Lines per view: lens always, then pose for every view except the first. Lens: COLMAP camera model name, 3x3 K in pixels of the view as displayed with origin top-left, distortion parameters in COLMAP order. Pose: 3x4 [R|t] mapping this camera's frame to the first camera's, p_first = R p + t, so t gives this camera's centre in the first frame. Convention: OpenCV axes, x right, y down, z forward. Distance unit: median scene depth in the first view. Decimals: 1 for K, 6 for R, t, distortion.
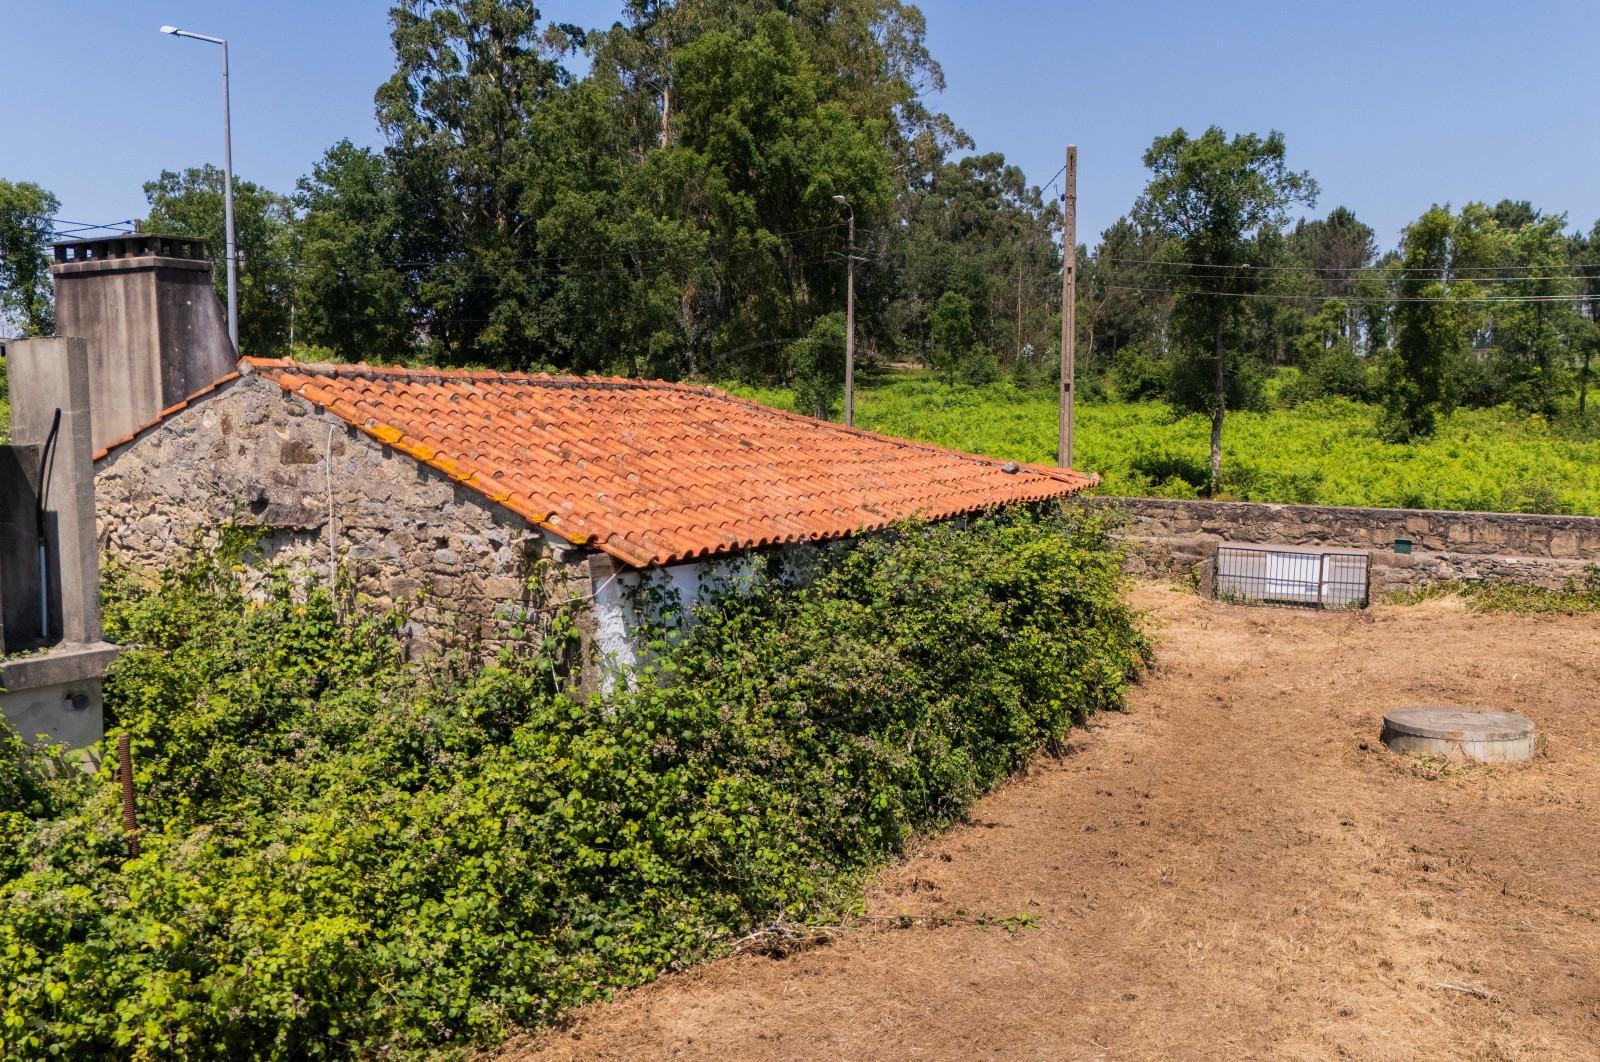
lens RADIAL K [[1383.7, 0, 800.0], [0, 1383.7, 531.0], [0, 0, 1]] dist [0.105662, -0.132930]
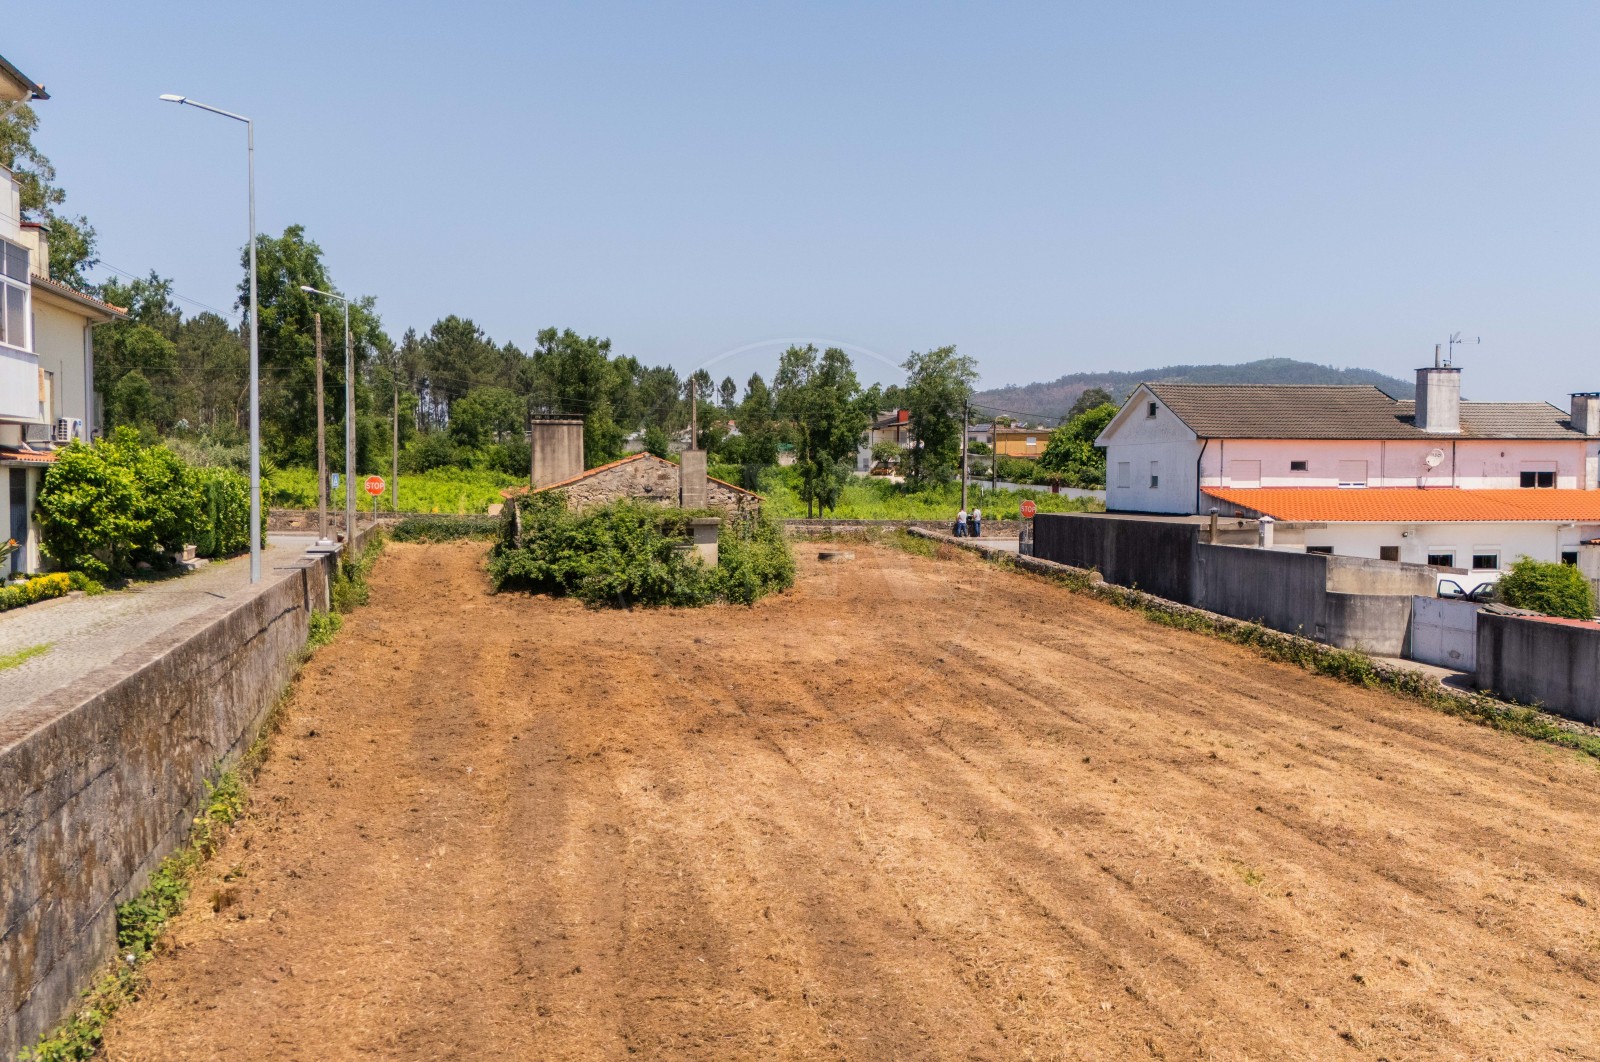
lens RADIAL K [[1383.7, 0, 800.0], [0, 1383.7, 531.0], [0, 0, 1]] dist [0.105662, -0.132930]
pose [[0.718697, -0.022270, 0.694967, -0.306997], [0.057329, 0.997982, -0.027306, 0.024498], [-0.692956, 0.059467, 0.718523, -0.223717]]
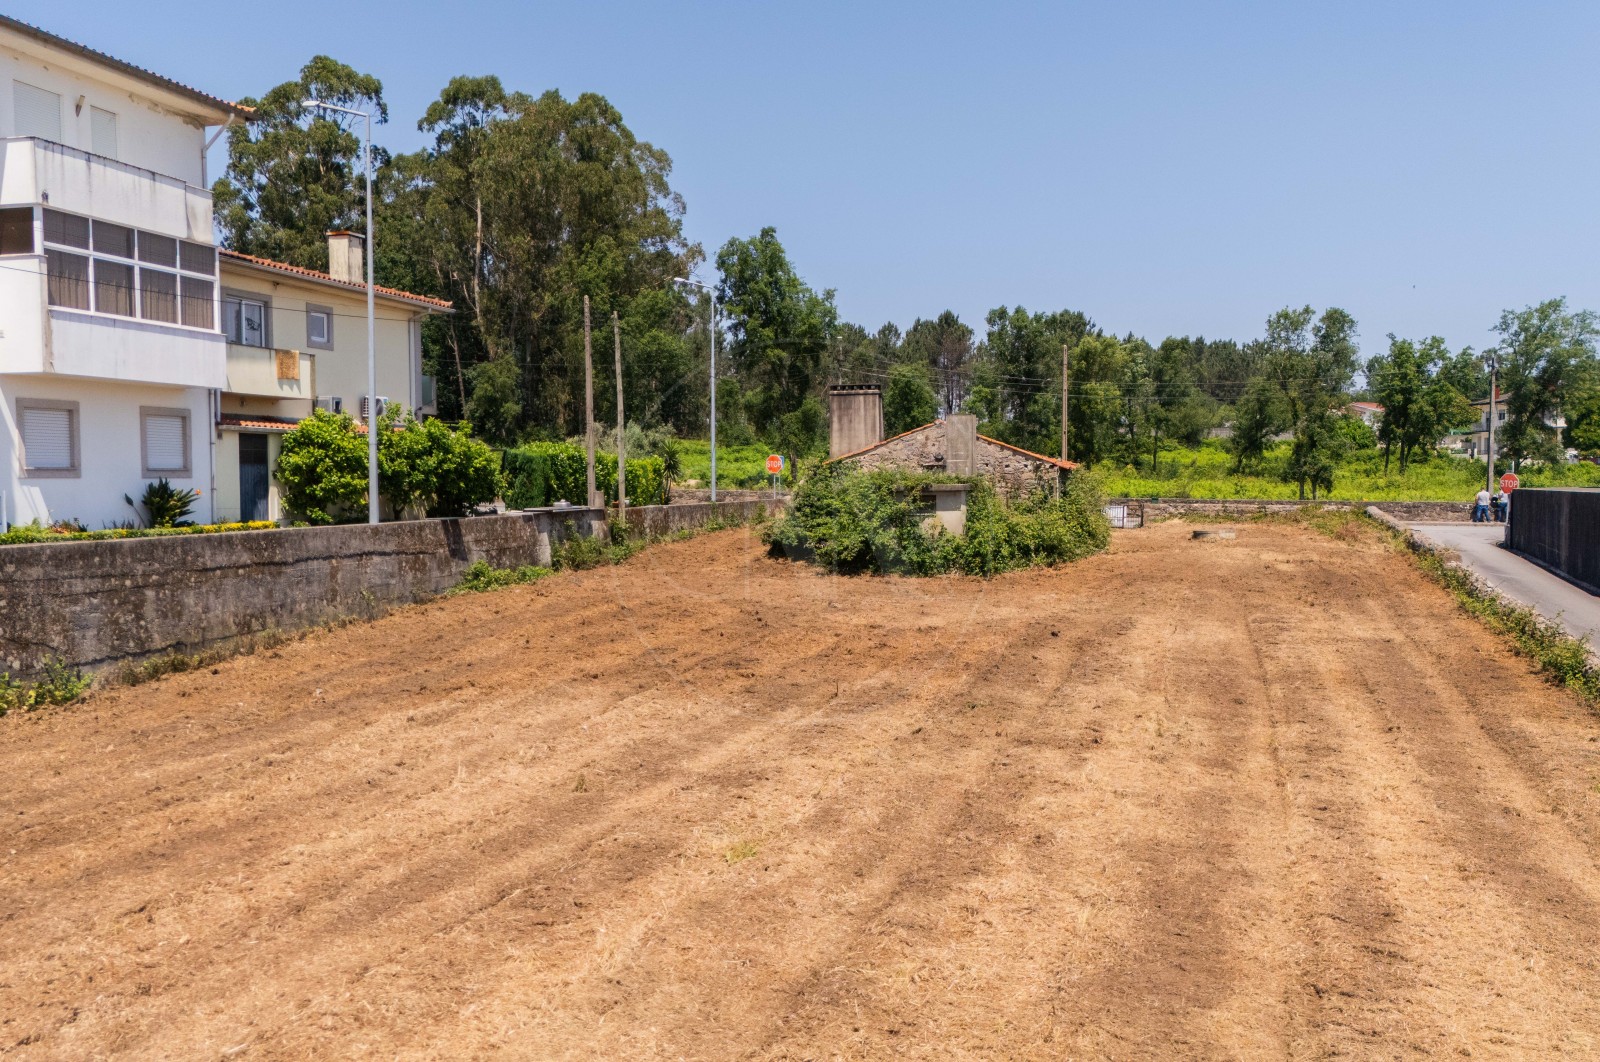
lens RADIAL K [[1383.7, 0, 800.0], [0, 1383.7, 531.0], [0, 0, 1]] dist [0.105662, -0.132930]
pose [[0.956946, -0.014739, 0.289892, -0.203726], [0.029285, 0.998516, -0.045904, 0.036792], [-0.288785, 0.052417, 0.955958, -0.267275]]
